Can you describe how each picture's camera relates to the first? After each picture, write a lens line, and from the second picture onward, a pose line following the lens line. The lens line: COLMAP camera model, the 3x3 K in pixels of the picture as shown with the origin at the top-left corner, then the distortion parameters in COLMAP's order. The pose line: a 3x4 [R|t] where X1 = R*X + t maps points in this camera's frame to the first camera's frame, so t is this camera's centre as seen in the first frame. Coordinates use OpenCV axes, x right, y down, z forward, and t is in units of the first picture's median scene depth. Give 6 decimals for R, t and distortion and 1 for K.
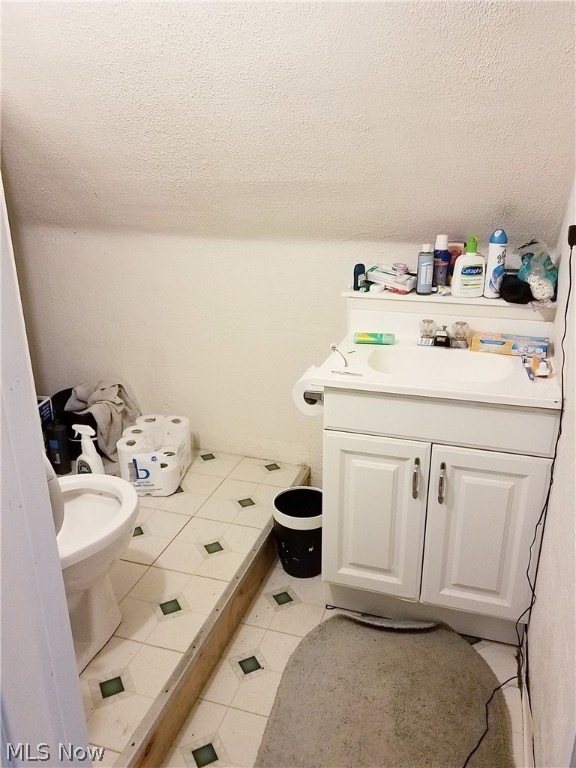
lens RADIAL K [[587.8, 0, 283.4], [0, 587.8, 382.0], [0, 0, 1]] dist [0.009981, -0.014908]
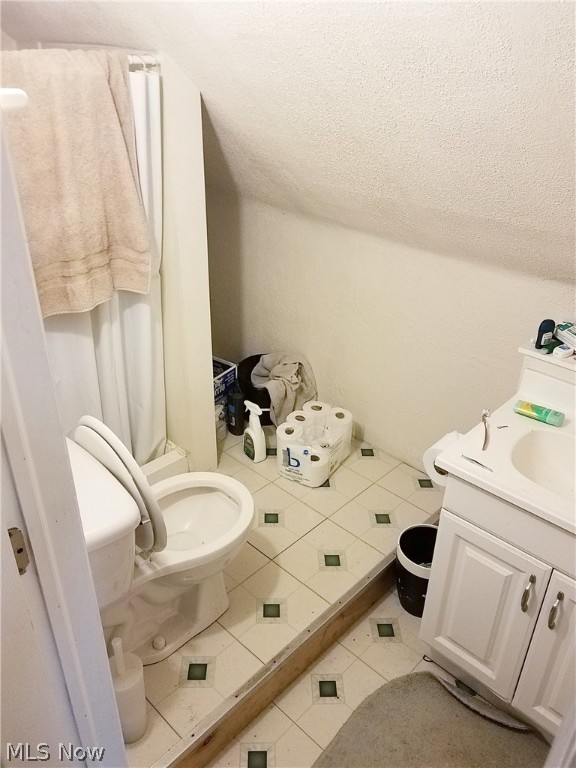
lens RADIAL K [[587.8, 0, 283.4], [0, 587.8, 382.0], [0, 0, 1]] dist [0.009981, -0.014908]
pose [[0.901968, 0.227370, -0.367092, 0.112182], [-0.170557, 0.968606, 0.180866, -0.195064], [0.396691, -0.100525, 0.912431, 0.046298]]
